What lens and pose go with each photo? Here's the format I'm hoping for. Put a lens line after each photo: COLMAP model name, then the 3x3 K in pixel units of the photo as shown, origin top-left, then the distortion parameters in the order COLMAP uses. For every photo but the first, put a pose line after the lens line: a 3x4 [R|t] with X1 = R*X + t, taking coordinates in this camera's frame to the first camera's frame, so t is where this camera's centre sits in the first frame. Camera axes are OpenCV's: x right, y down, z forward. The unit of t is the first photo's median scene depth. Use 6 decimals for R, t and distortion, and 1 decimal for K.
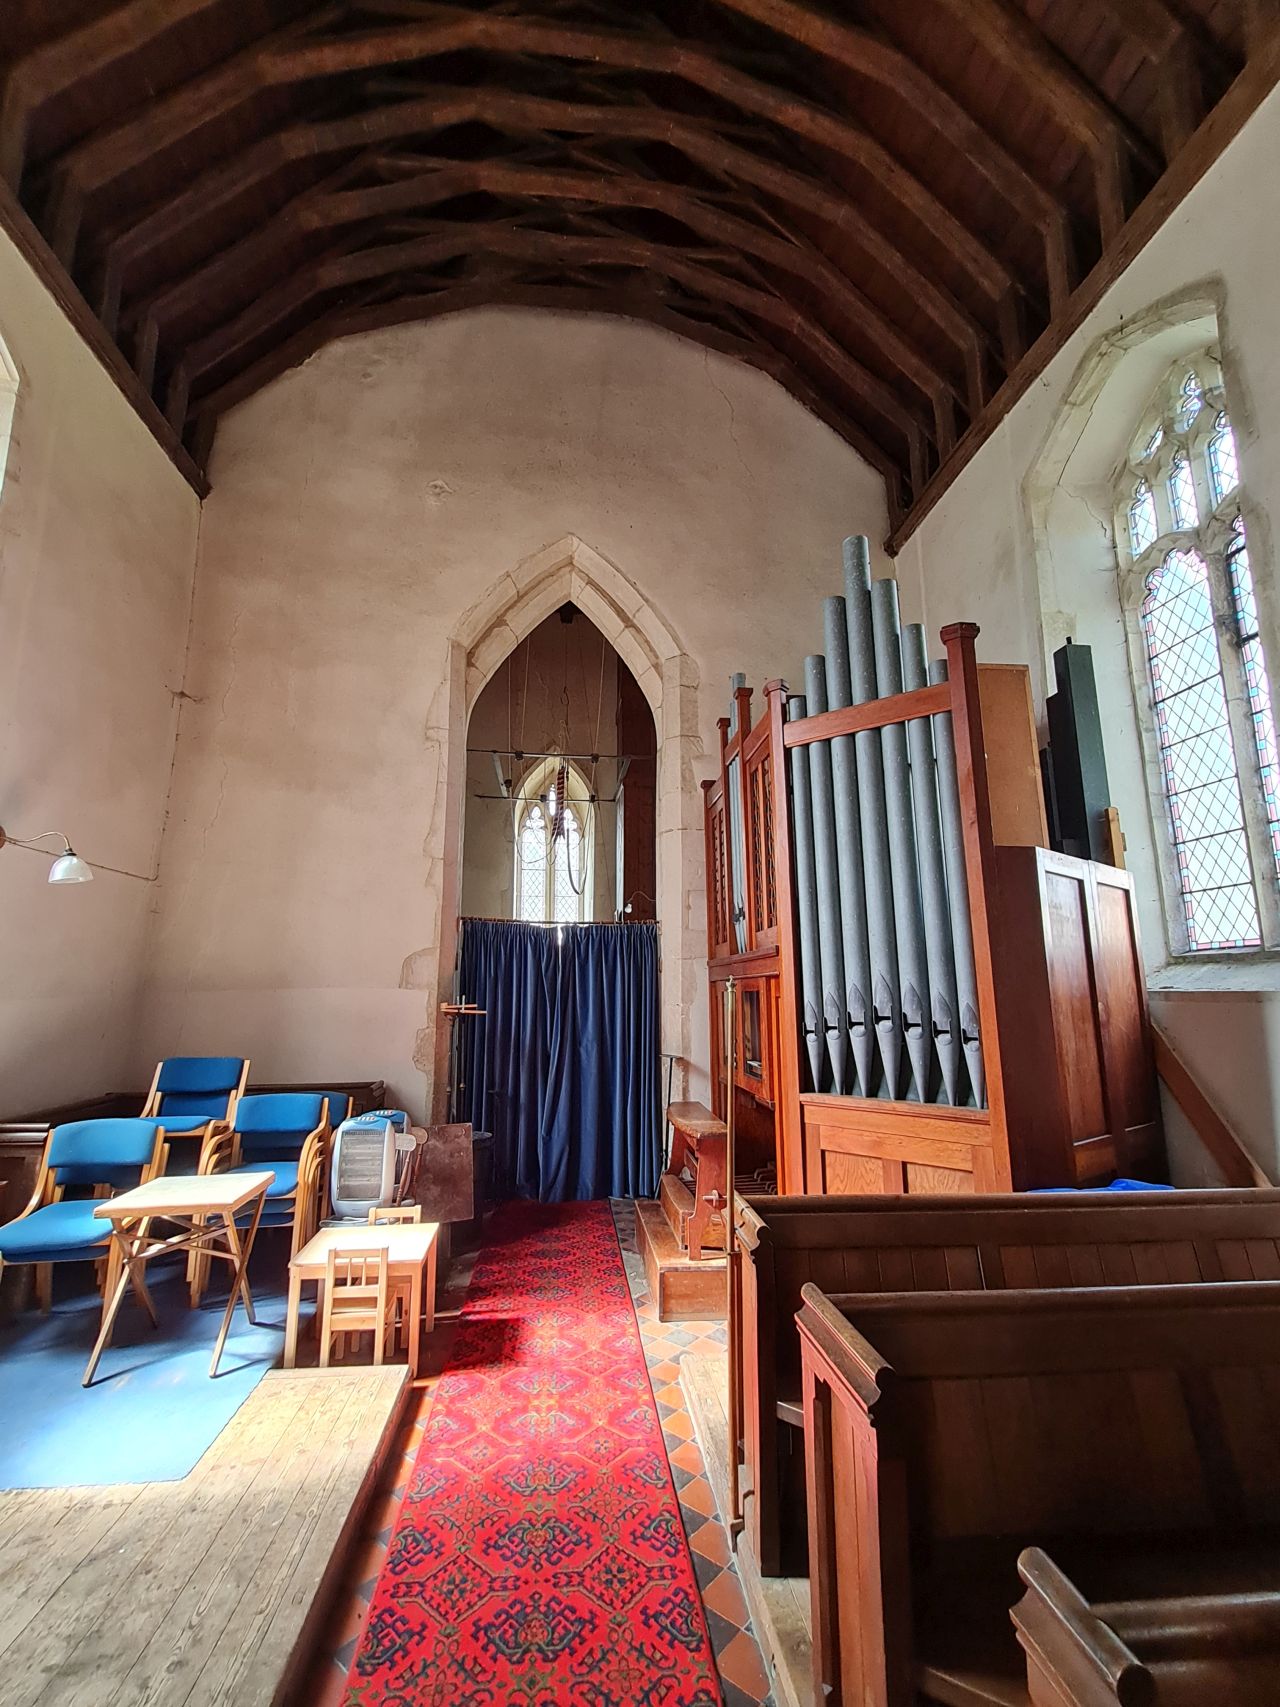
lens RADIAL K [[844.7, 0, 637.4], [0, 844.7, 822.2], [0, 0, 1]] dist [0.001714, -0.000818]
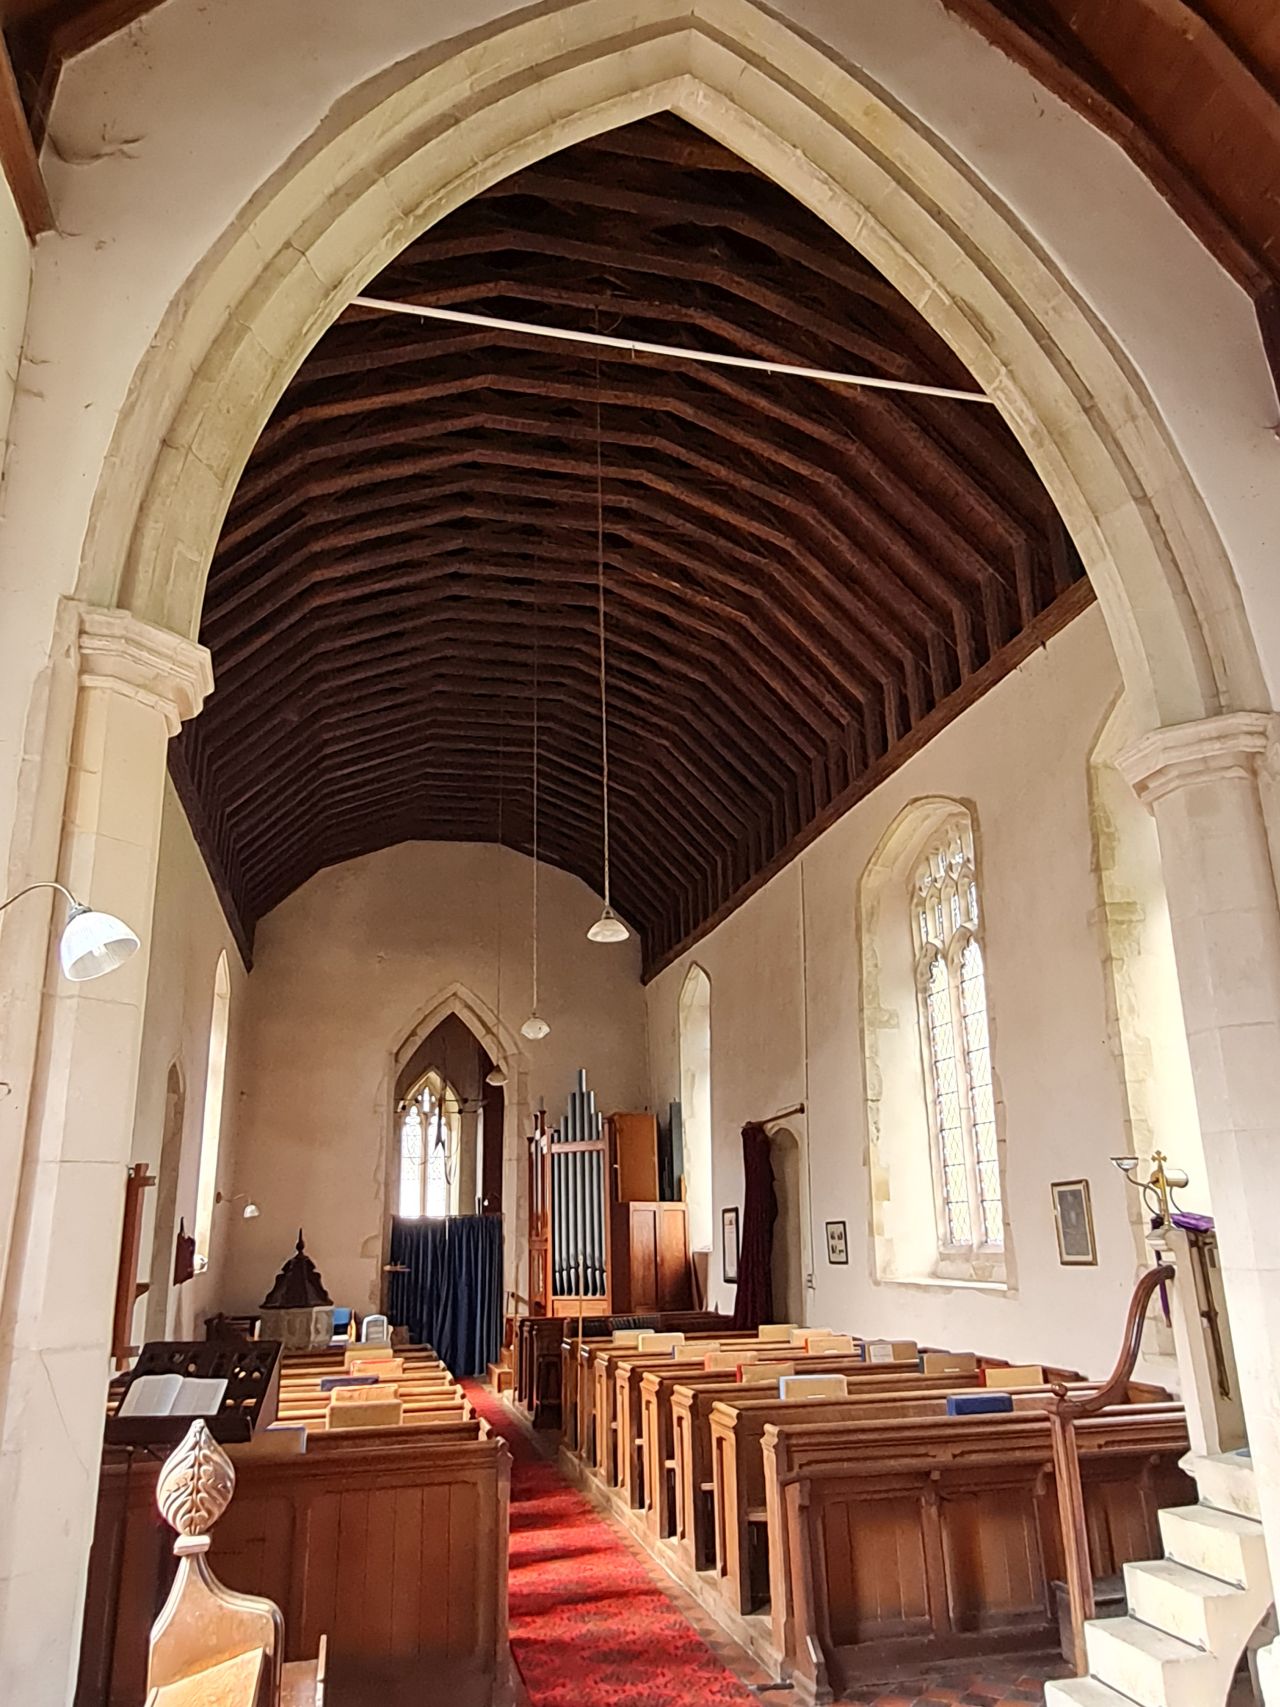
lens RADIAL K [[1379.7, 0, 639.9], [0, 1379.7, 788.7], [0, 0, 1]] dist [0.069504, -0.001666]
pose [[0.994224, 0.013211, 0.106505, -0.011322], [-0.000420, 0.992866, -0.119235, -0.400576], [-0.107320, 0.118502, 0.987137, -1.915940]]
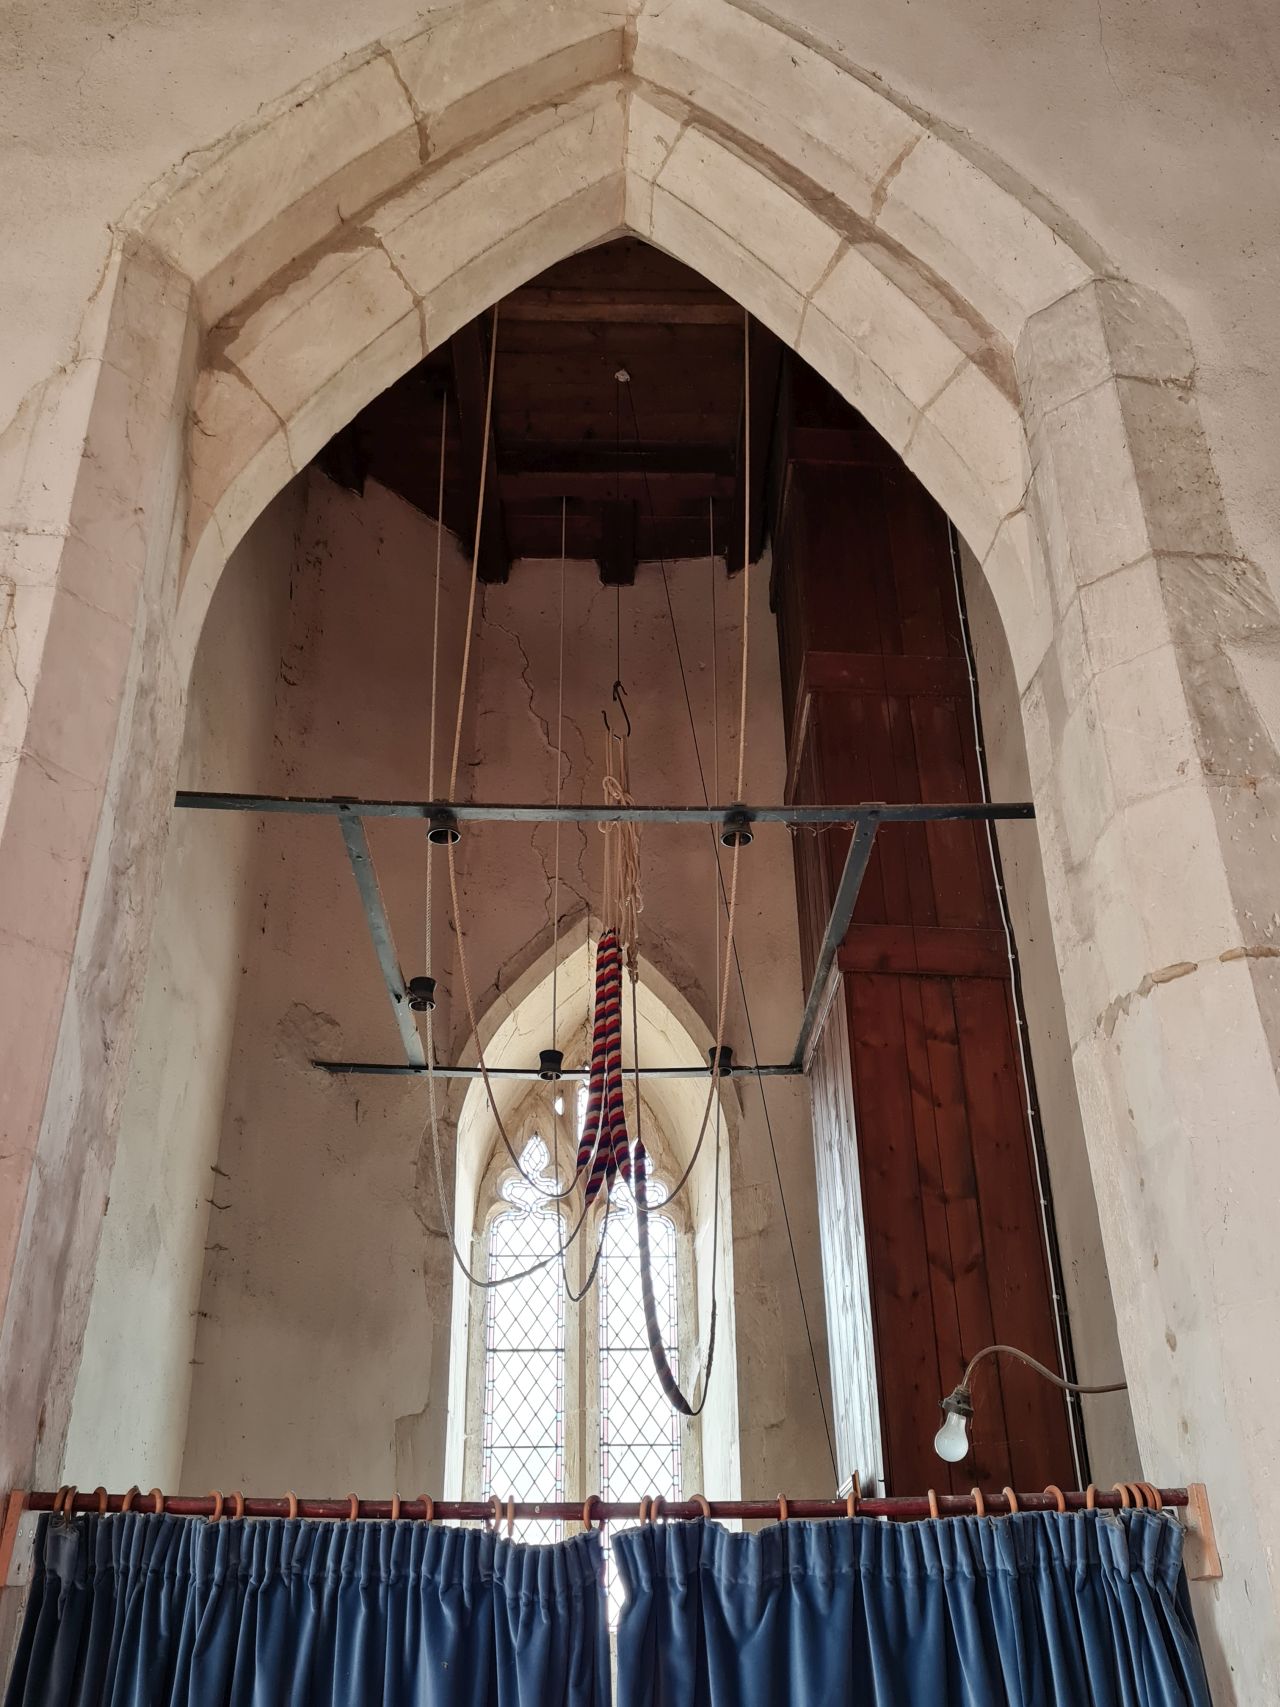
lens RADIAL K [[1545.1, 0, 640.0], [0, 1545.1, 853.5], [0, 0, 1]] dist [0.050741, 0.004102]
pose [[0.996443, -0.052163, -0.066183, -0.055419], [0.029415, 0.951287, -0.306900, 0.085109], [0.078968, 0.303862, 0.949438, 0.627328]]
